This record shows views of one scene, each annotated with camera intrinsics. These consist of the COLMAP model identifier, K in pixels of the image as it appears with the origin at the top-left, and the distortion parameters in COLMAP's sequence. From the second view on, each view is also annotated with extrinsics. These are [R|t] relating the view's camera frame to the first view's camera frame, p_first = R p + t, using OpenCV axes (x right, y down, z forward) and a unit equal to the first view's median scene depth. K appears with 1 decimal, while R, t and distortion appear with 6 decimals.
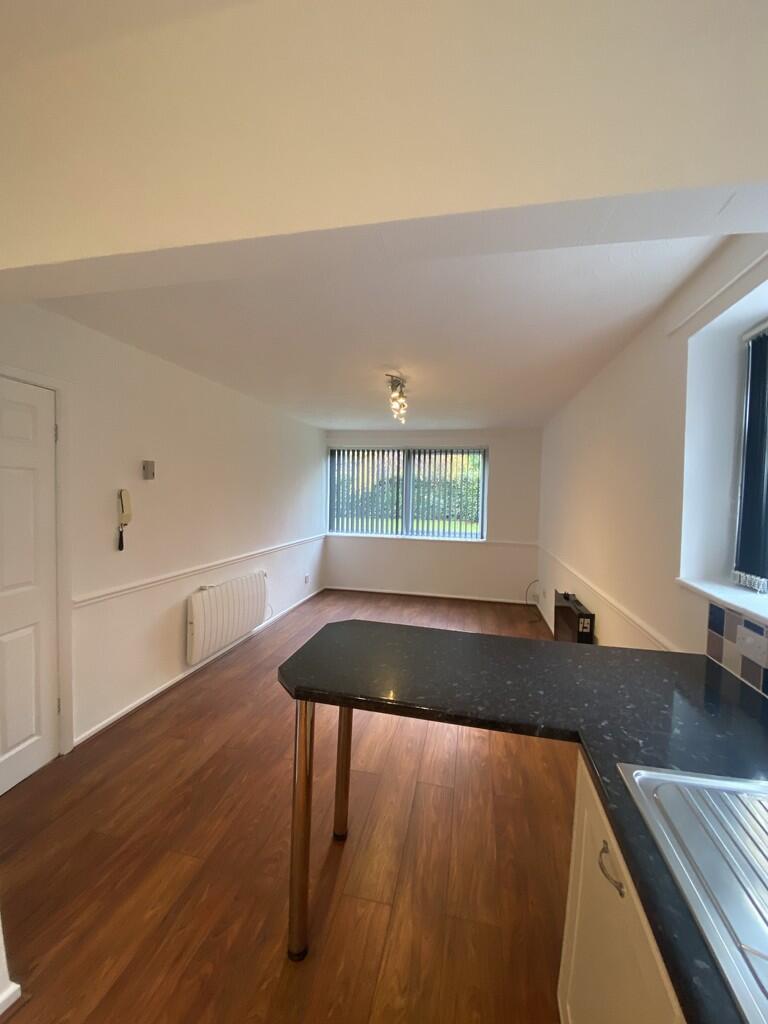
lens RADIAL K [[419.4, 0, 386.3], [0, 419.4, 511.8], [0, 0, 1]] dist [0.069936, -0.052514]
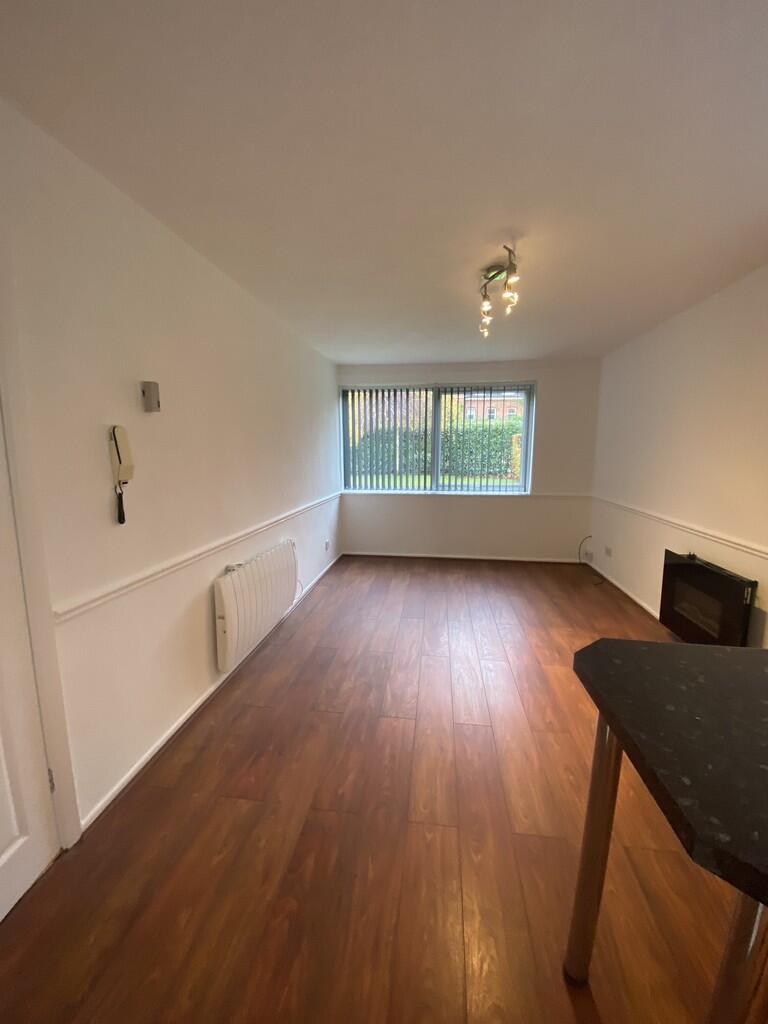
lens RADIAL K [[414.8, 0, 384.0], [0, 414.8, 512.0], [0, 0, 1]] dist [0.077525, -0.049943]
pose [[0.996295, -0.035798, 0.078201, -0.152233], [0.027574, 0.994212, 0.103833, 0.010025], [-0.081465, -0.101292, 0.991516, 0.186588]]
